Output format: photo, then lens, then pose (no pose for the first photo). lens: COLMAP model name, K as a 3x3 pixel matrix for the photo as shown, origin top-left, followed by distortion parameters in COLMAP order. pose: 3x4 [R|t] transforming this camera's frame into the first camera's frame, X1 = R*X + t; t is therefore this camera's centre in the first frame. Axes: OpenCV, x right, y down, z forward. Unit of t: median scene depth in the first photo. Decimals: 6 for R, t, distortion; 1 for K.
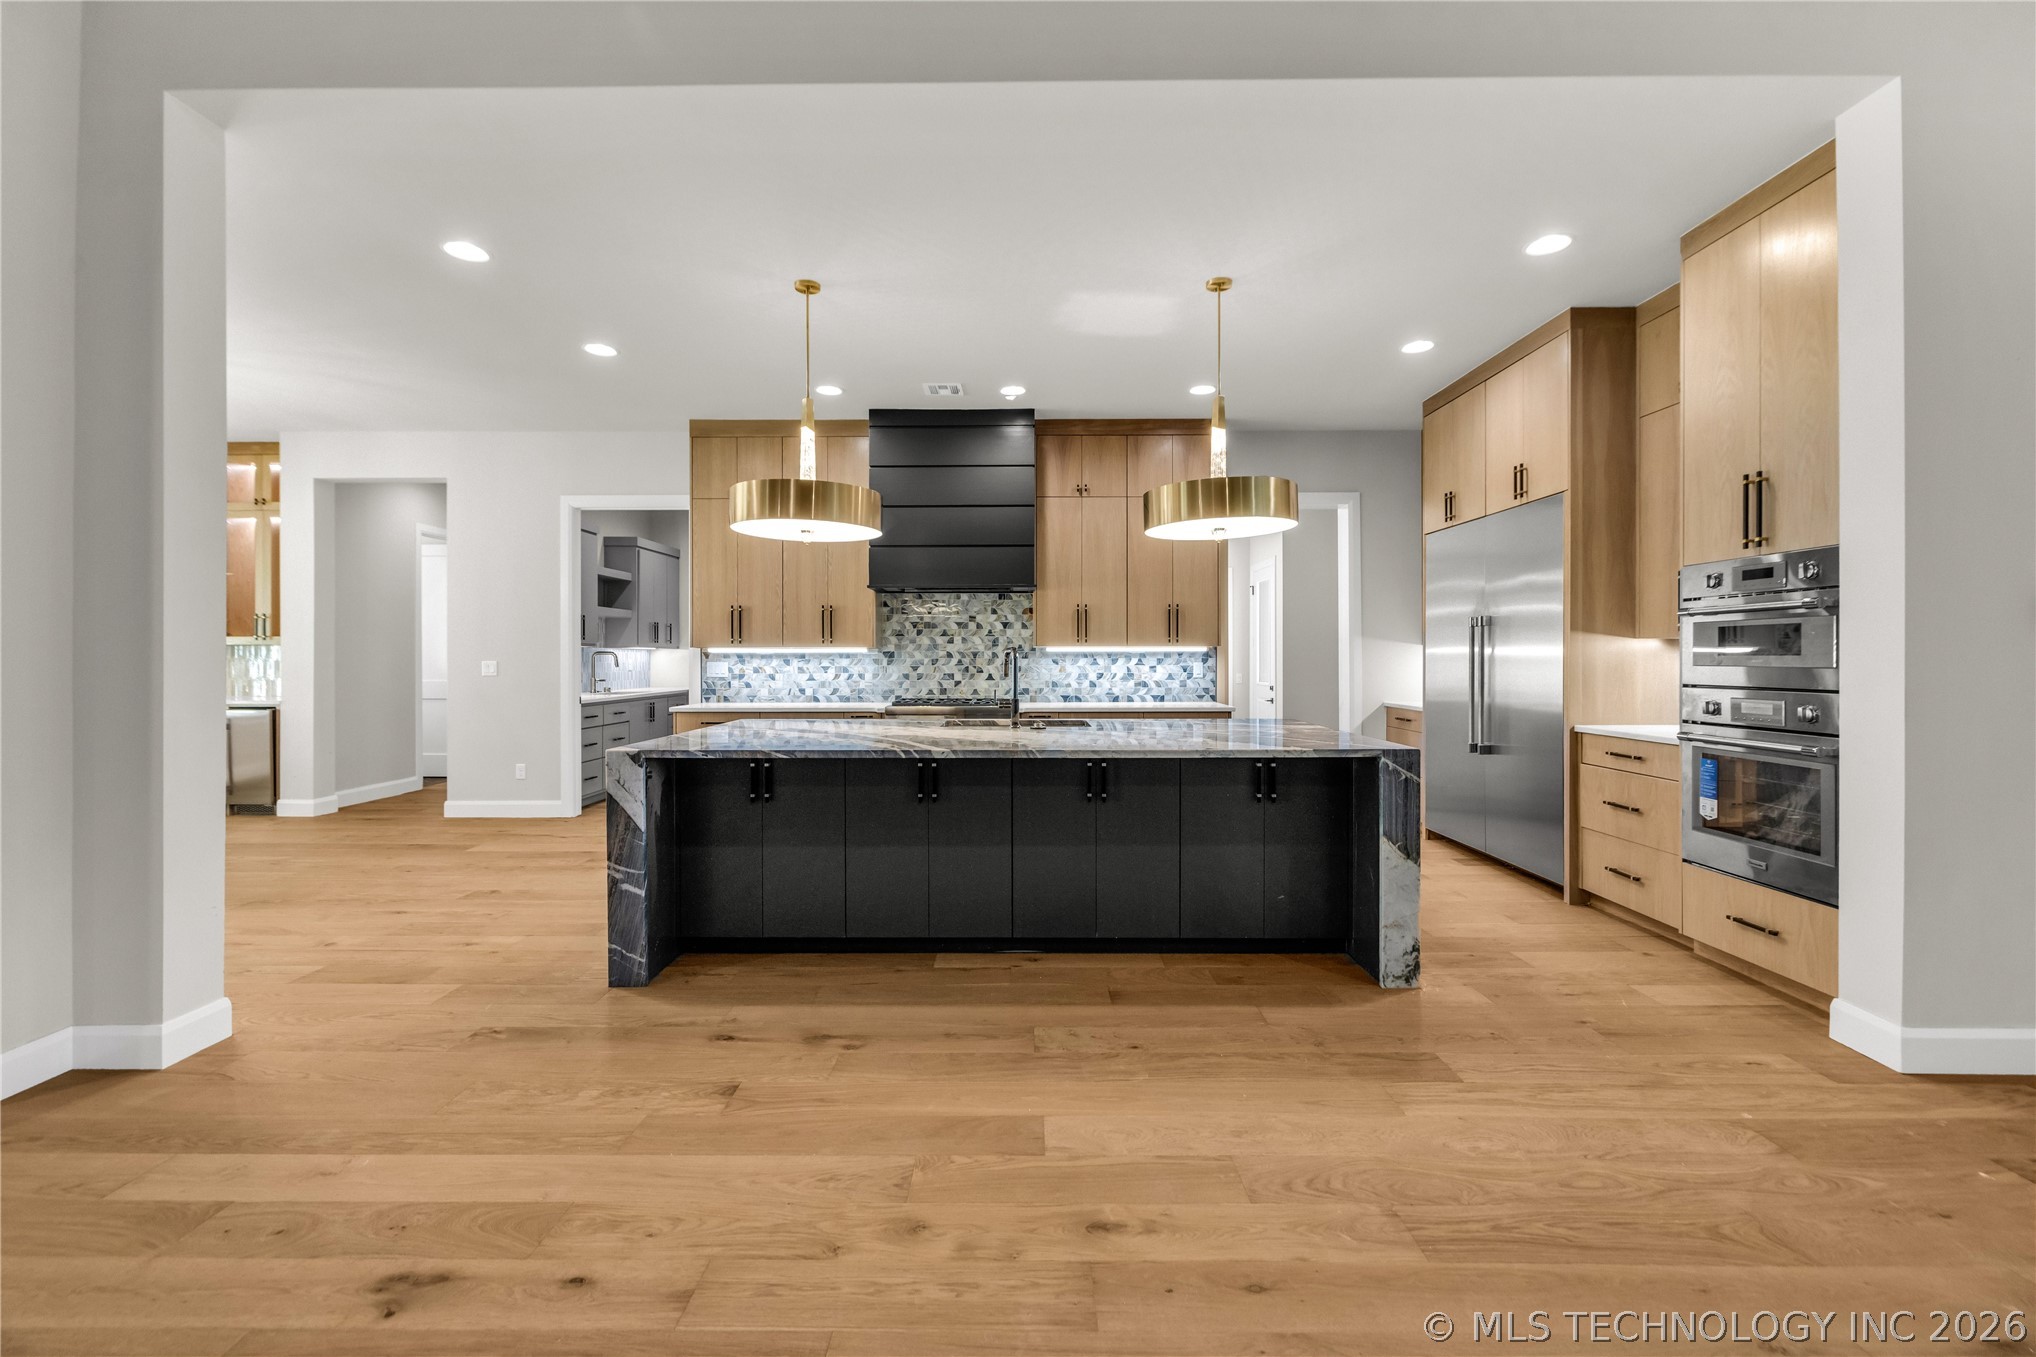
lens RADIAL K [[861.3, 0, 1018.0], [0, 861.3, 655.9], [0, 0, 1]] dist [-0.004085, -0.000040]
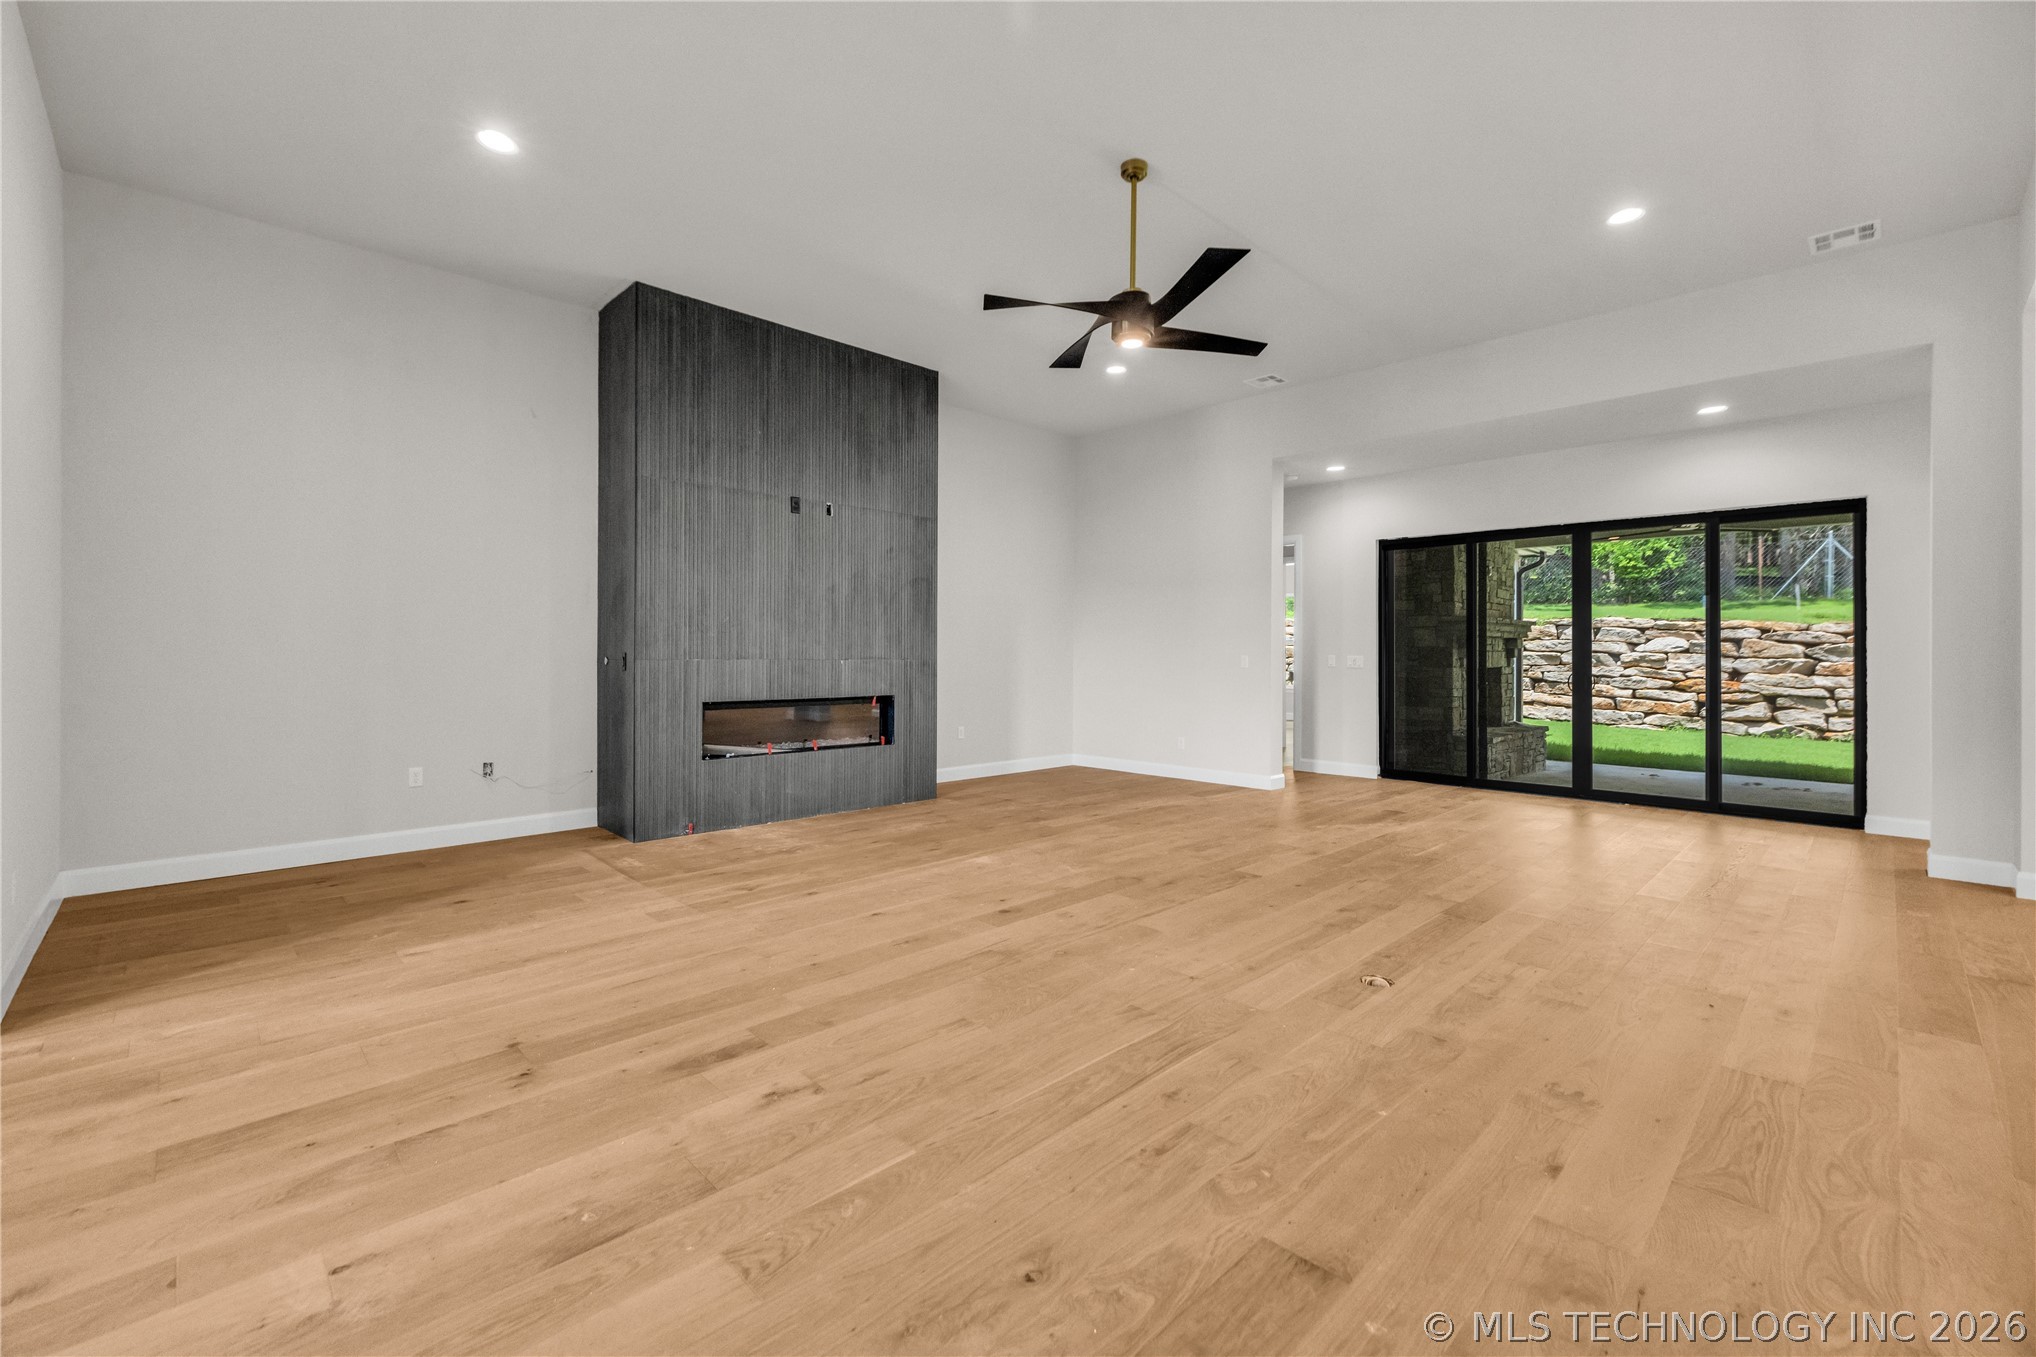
lens RADIAL K [[852.3, 0, 1016.1], [0, 852.3, 654.3], [0, 0, 1]] dist [0.000397, 0.000194]
pose [[-0.710172, -0.002008, -0.704025, 0.644914], [-0.001711, 0.999998, -0.001127, 0.003803], [0.704026, 0.000404, -0.710174, 0.326989]]
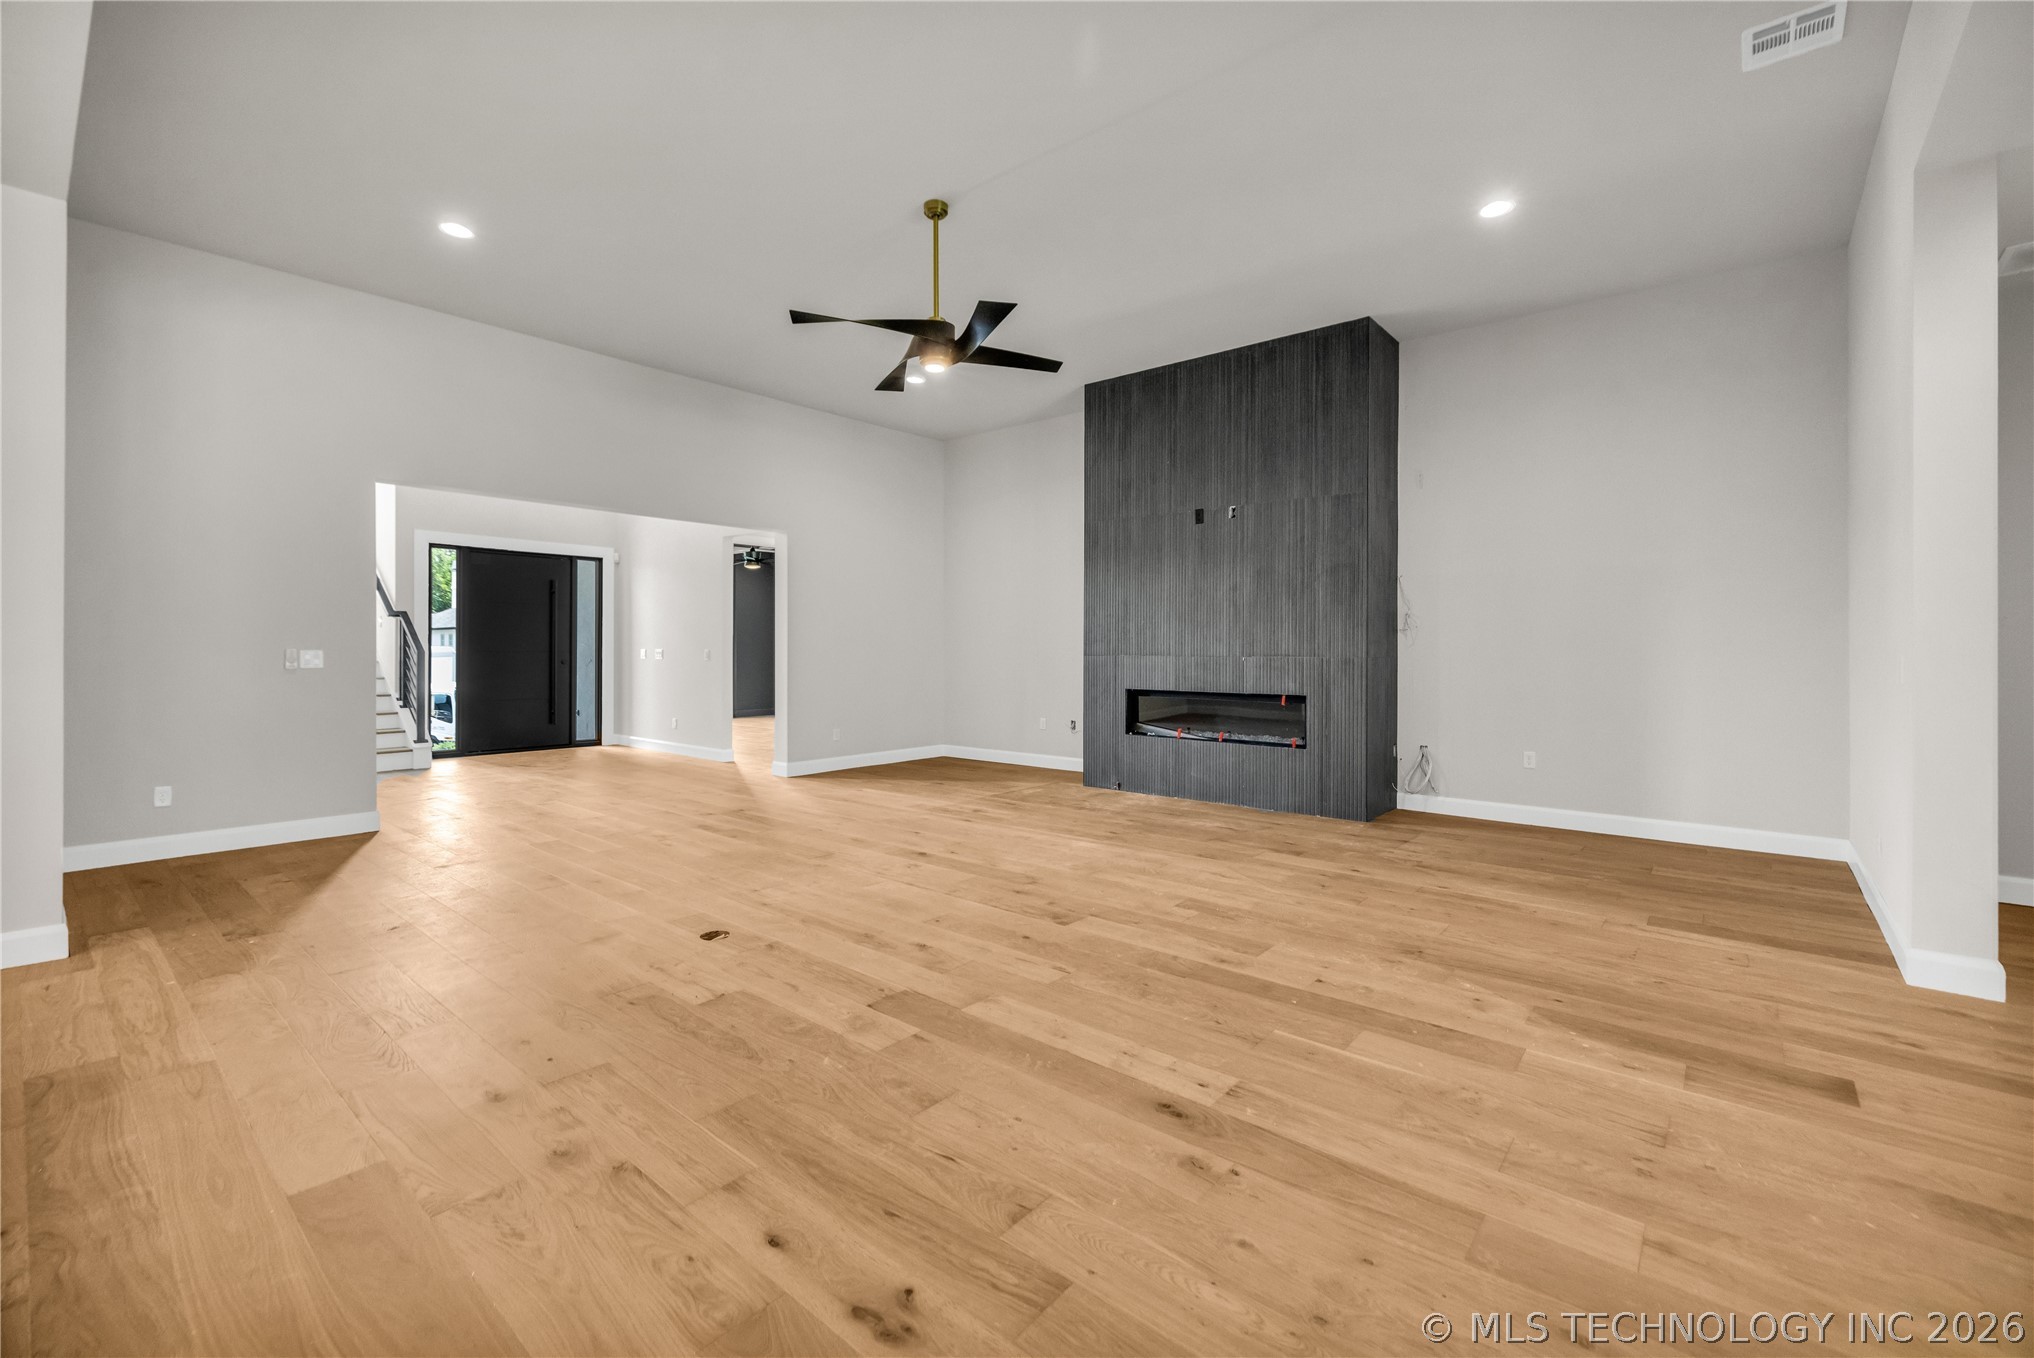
lens RADIAL K [[852.8, 0, 1020.1], [0, 852.8, 646.0], [0, 0, 1]] dist [-0.001381, 0.000256]
pose [[-0.769772, 0.002770, 0.638313, -0.374435], [-0.002432, 0.999971, -0.007272, 0.004804], [-0.638315, -0.007150, -0.769742, 0.430121]]
